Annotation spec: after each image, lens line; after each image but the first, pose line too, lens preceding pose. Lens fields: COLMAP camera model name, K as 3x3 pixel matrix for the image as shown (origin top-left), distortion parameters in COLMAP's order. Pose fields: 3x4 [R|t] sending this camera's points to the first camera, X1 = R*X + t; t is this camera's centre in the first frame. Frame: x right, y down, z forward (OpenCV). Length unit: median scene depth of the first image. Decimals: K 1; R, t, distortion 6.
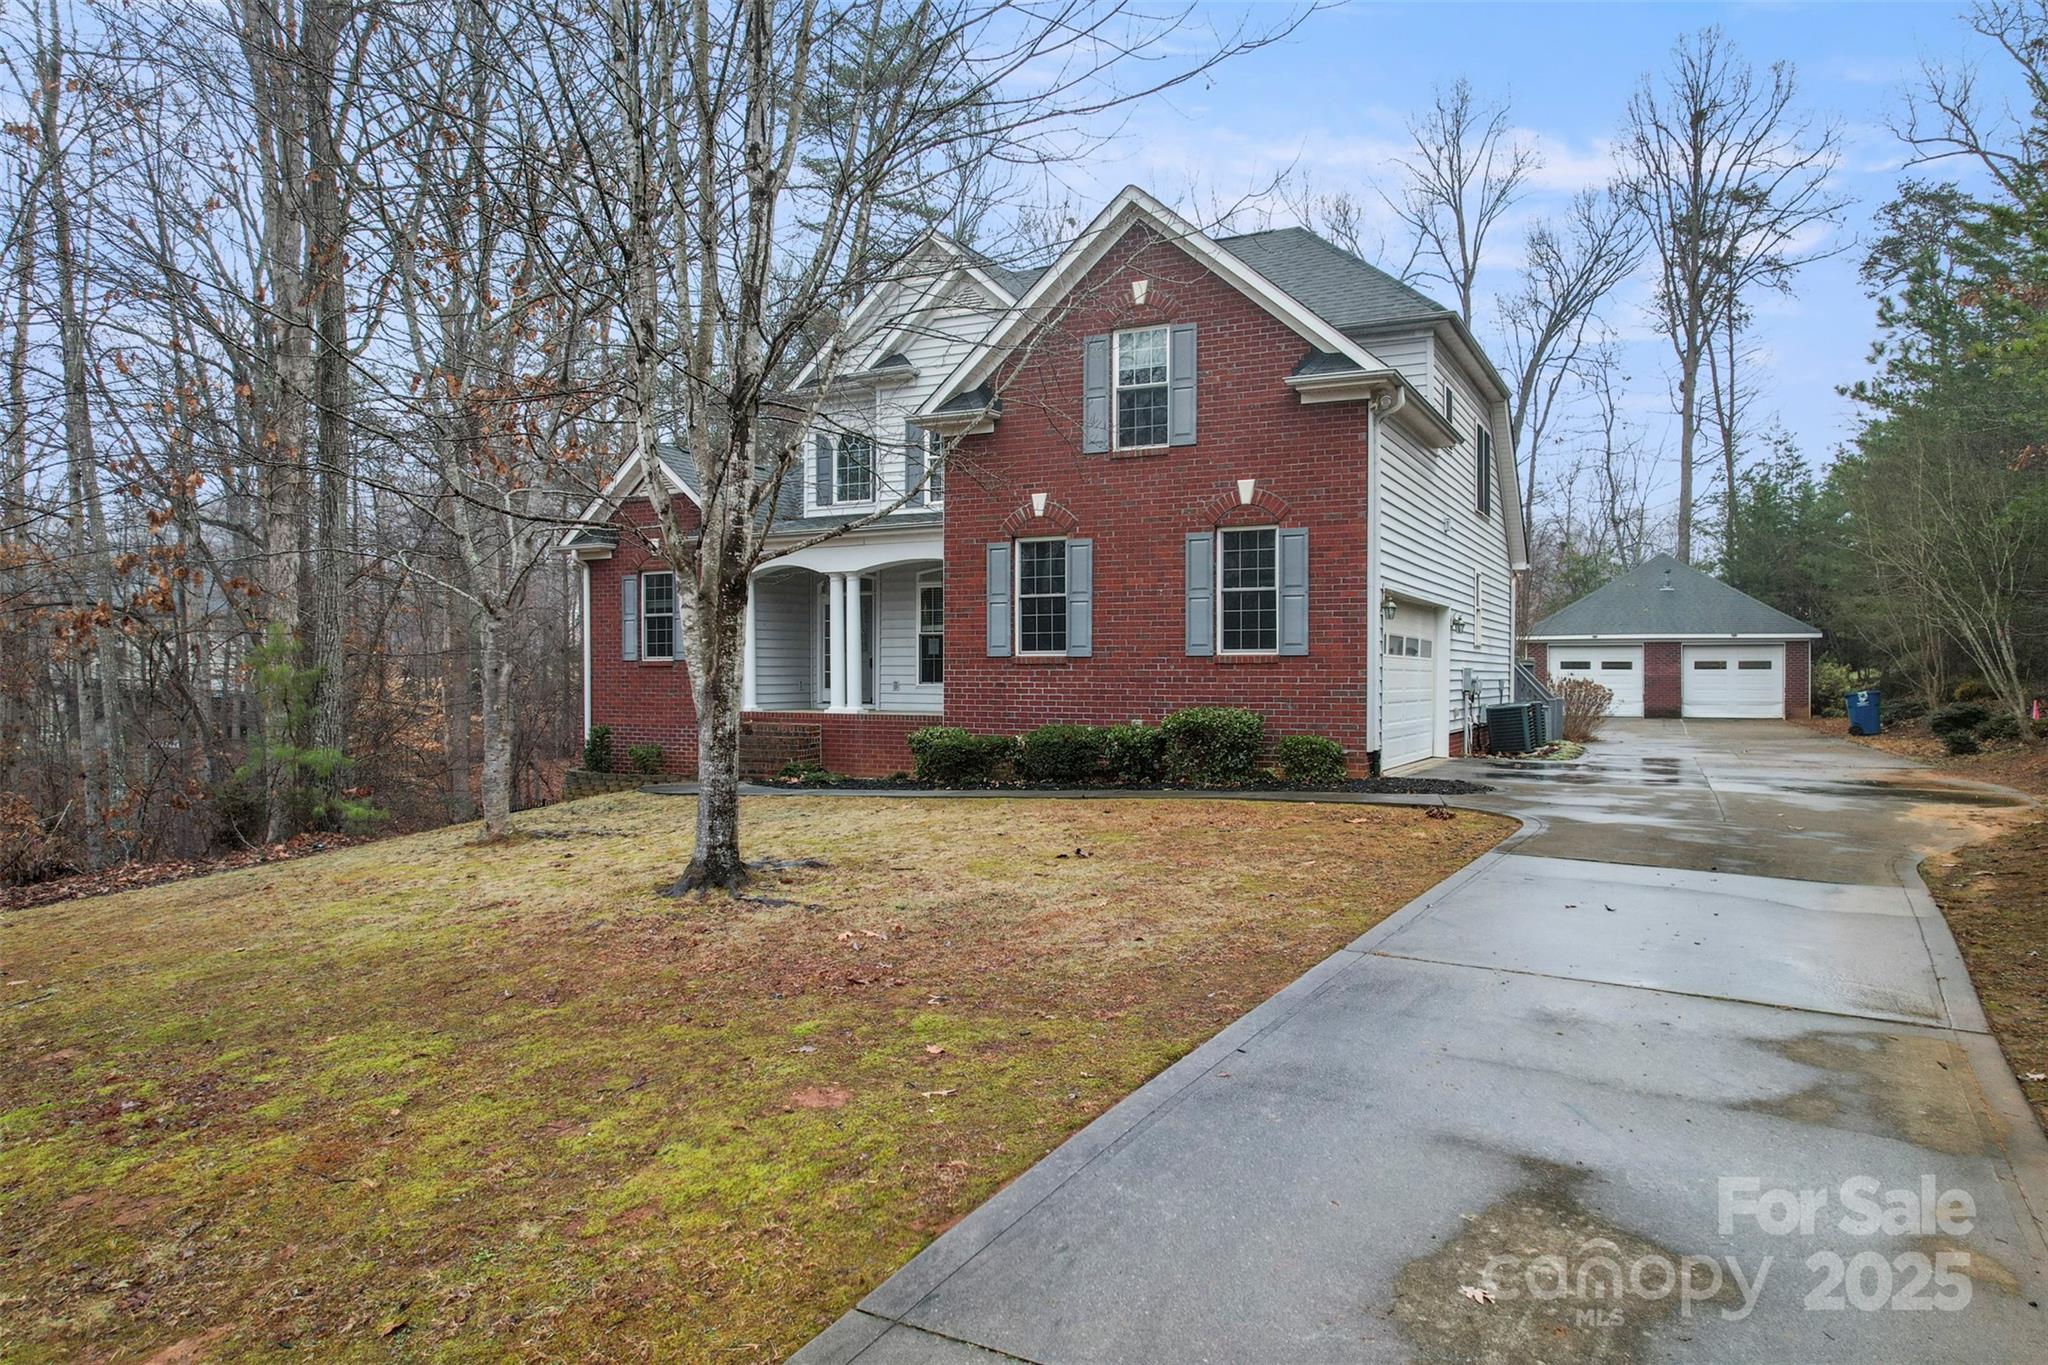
lens RADIAL K [[1308.2, 0, 1024.0], [0, 1308.2, 682.5], [0, 0, 1]] dist [-0.046156, -0.000943]
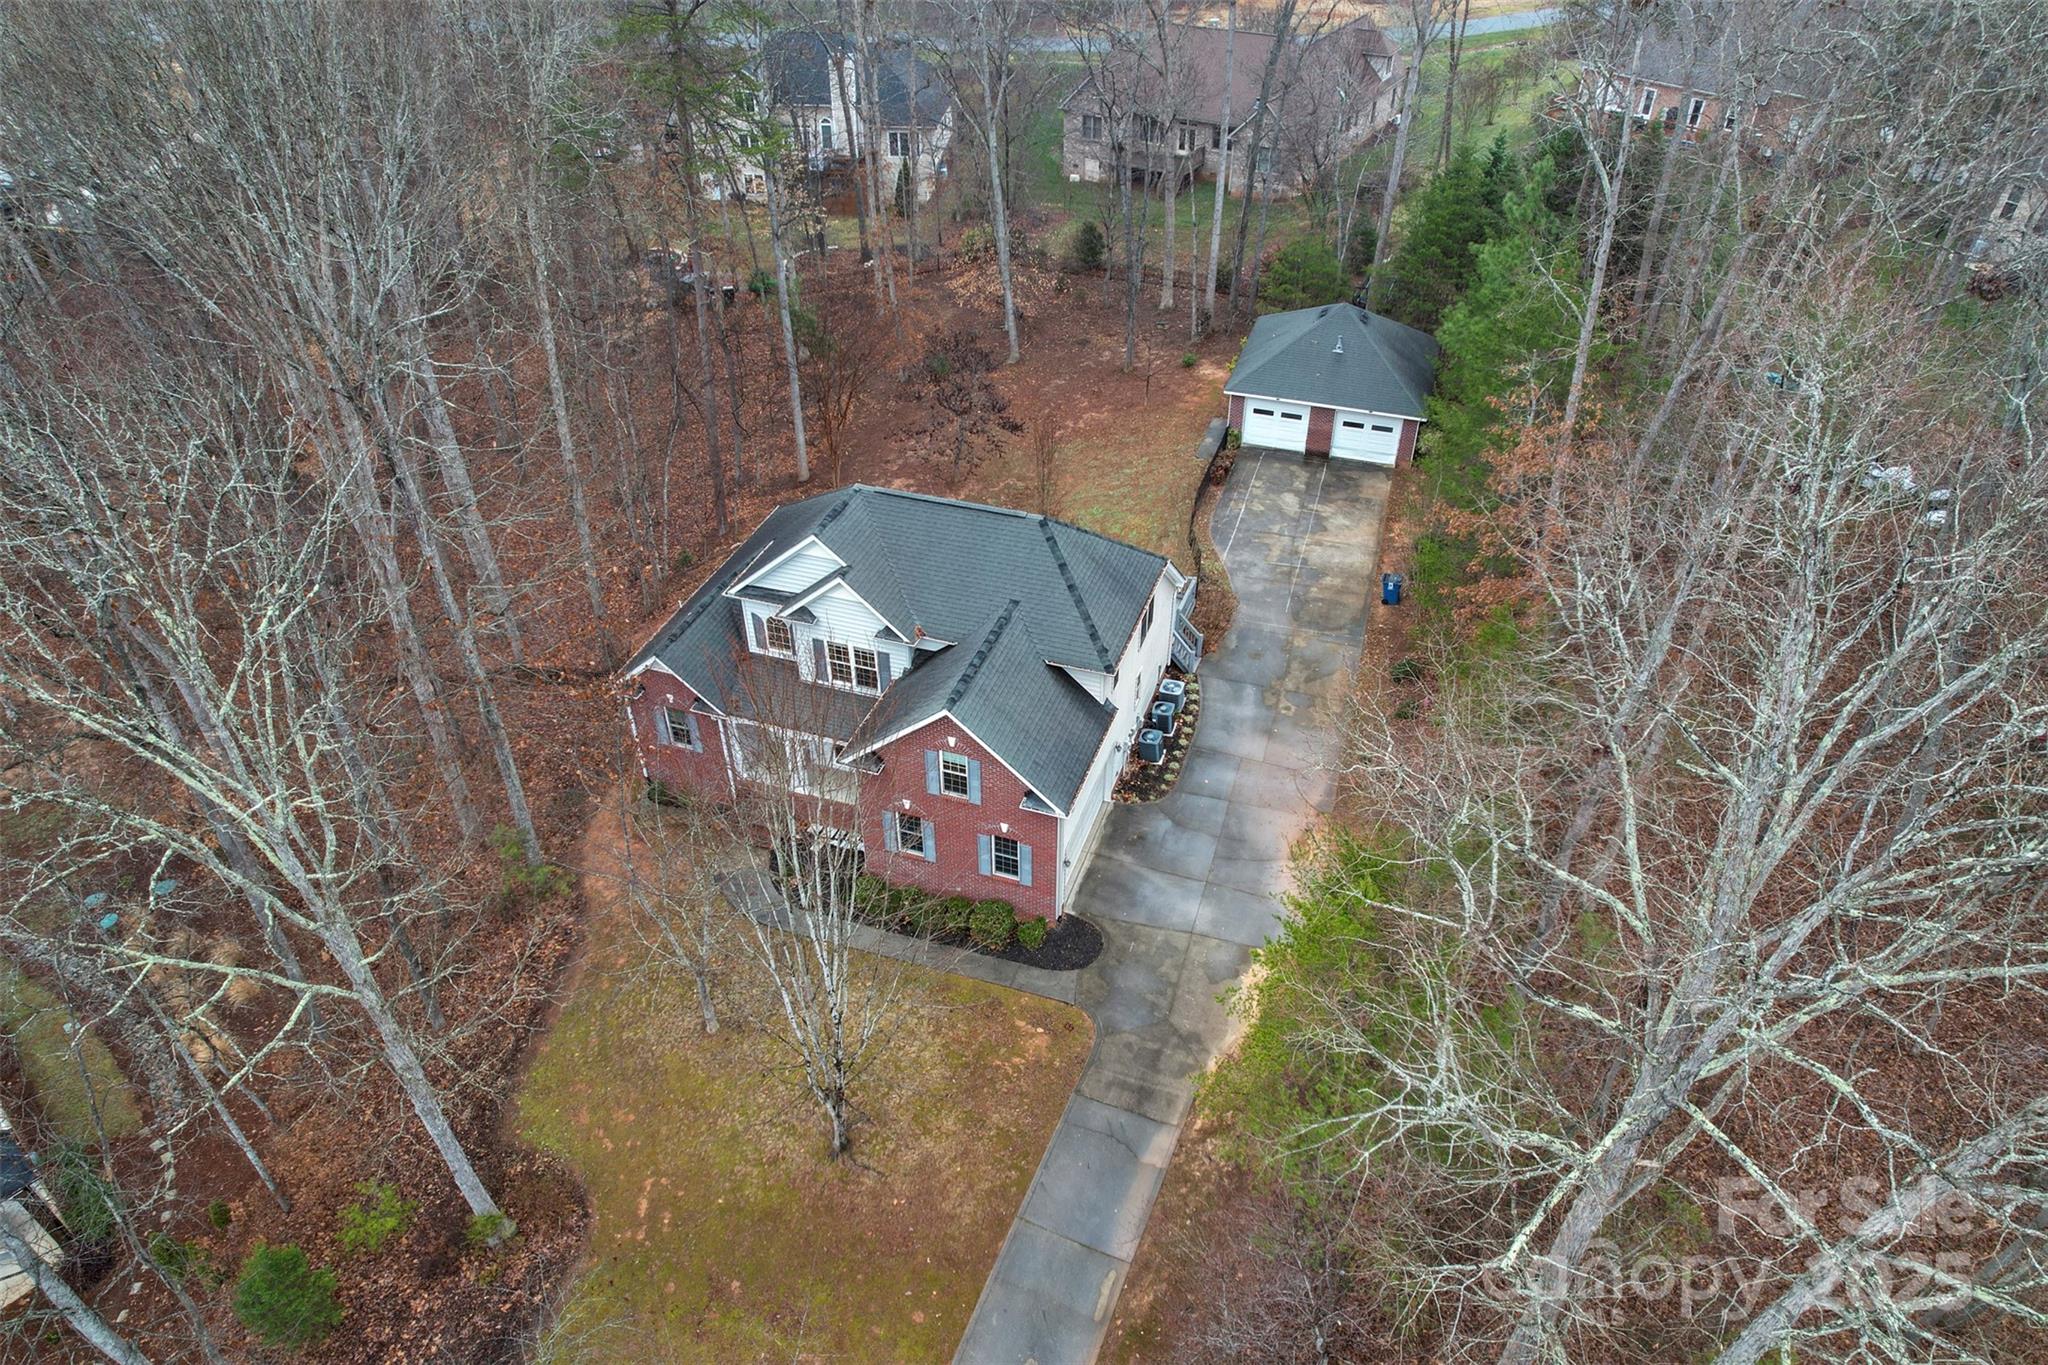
lens RADIAL K [[1308.2, 0, 1024.0], [0, 1308.2, 682.5], [0, 0, 1]] dist [-0.046156, -0.000943]
pose [[0.989095, -0.096087, 0.111618, -0.006108], [0.008916, 0.795543, 0.605832, -0.538999], [-0.147009, -0.598230, 0.787724, -0.190284]]
